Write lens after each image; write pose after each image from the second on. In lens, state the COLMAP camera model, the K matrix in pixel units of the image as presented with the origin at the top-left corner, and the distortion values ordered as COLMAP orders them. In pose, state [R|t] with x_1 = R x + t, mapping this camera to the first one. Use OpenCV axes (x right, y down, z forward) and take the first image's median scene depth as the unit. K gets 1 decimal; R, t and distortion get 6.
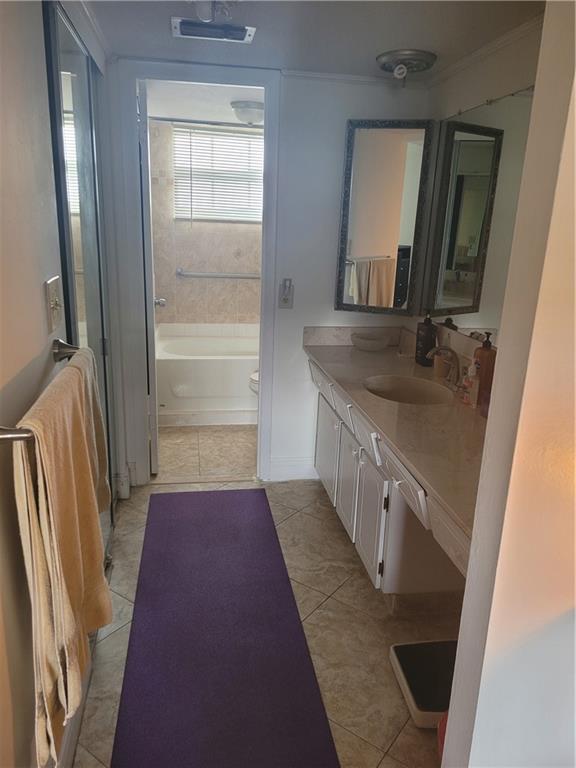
lens RADIAL K [[577.0, 0, 287.1], [0, 577.0, 382.7], [0, 0, 1]] dist [0.058959, -0.051420]
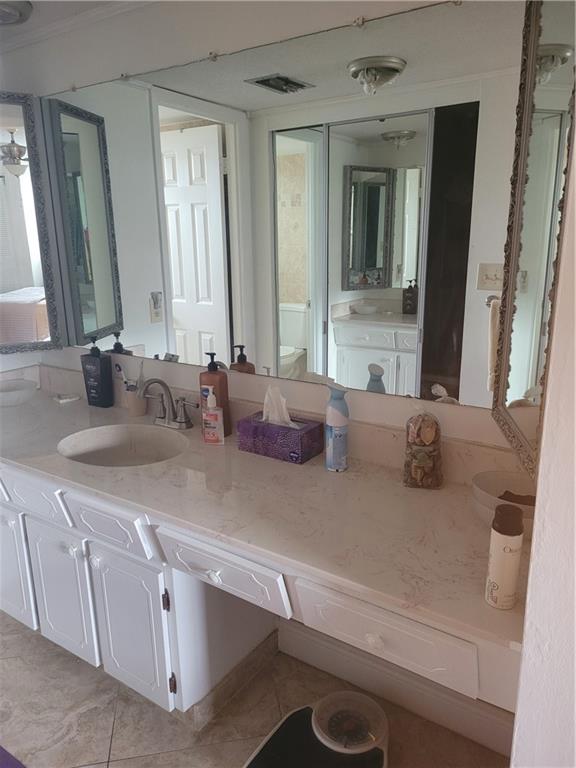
lens RADIAL K [[577.0, 0, 282.0], [0, 577.0, 385.5], [0, 0, 1]] dist [0.058959, -0.051420]
pose [[0.691720, -0.236104, 0.682479, -0.120608], [0.237631, 0.966833, 0.093627, -0.067181], [-0.681949, 0.097414, 0.724883, 0.227371]]
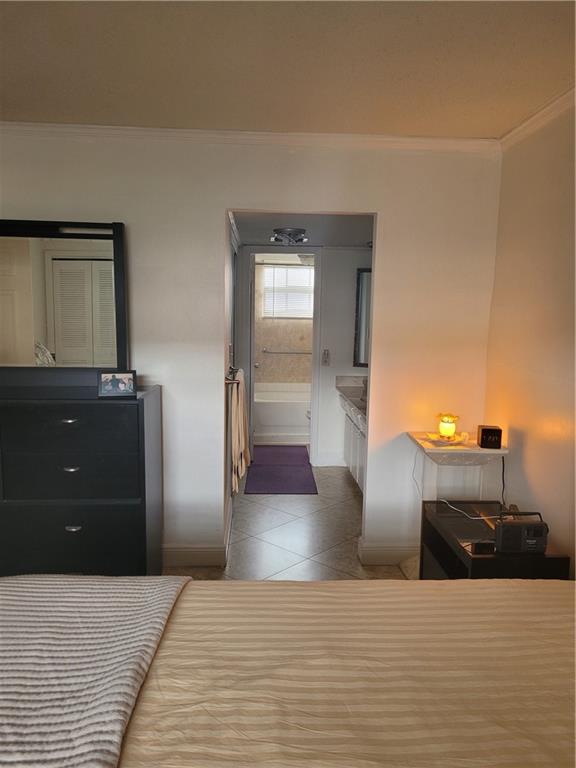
lens RADIAL K [[577.0, 0, 291.0], [0, 577.0, 383.2], [0, 0, 1]] dist [0.058959, -0.051420]
pose [[0.993742, -0.003368, -0.111653, 0.090864], [-0.013283, 0.988890, -0.148055, 0.196516], [0.110911, 0.148612, 0.982656, -0.787980]]
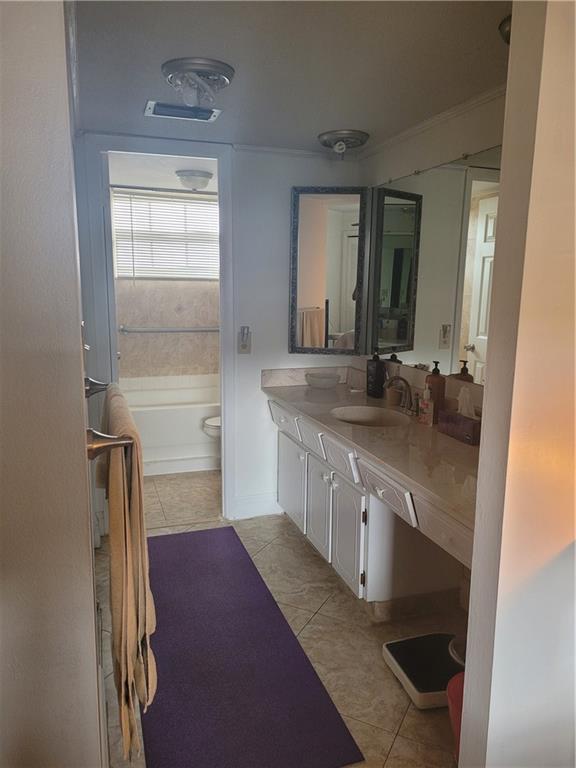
lens RADIAL K [[577.0, 0, 286.4], [0, 577.0, 384.5], [0, 0, 1]] dist [0.058959, -0.051420]
pose [[0.987025, -0.052819, 0.151628, -0.092782], [0.066974, 0.993704, -0.089817, 0.031369], [-0.145929, 0.098807, 0.984348, -0.070416]]
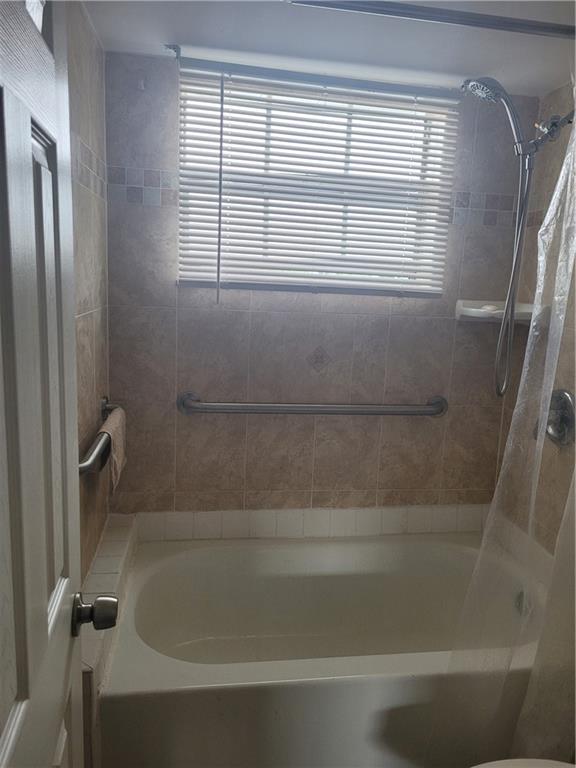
lens RADIAL K [[577.0, 0, 289.5], [0, 577.0, 385.2], [0, 0, 1]] dist [0.058959, -0.051420]
pose [[0.999335, 0.013987, -0.033671, -0.143463], [-0.017287, 0.994858, -0.099791, -0.246817], [0.032102, 0.100306, 0.994439, 0.876262]]
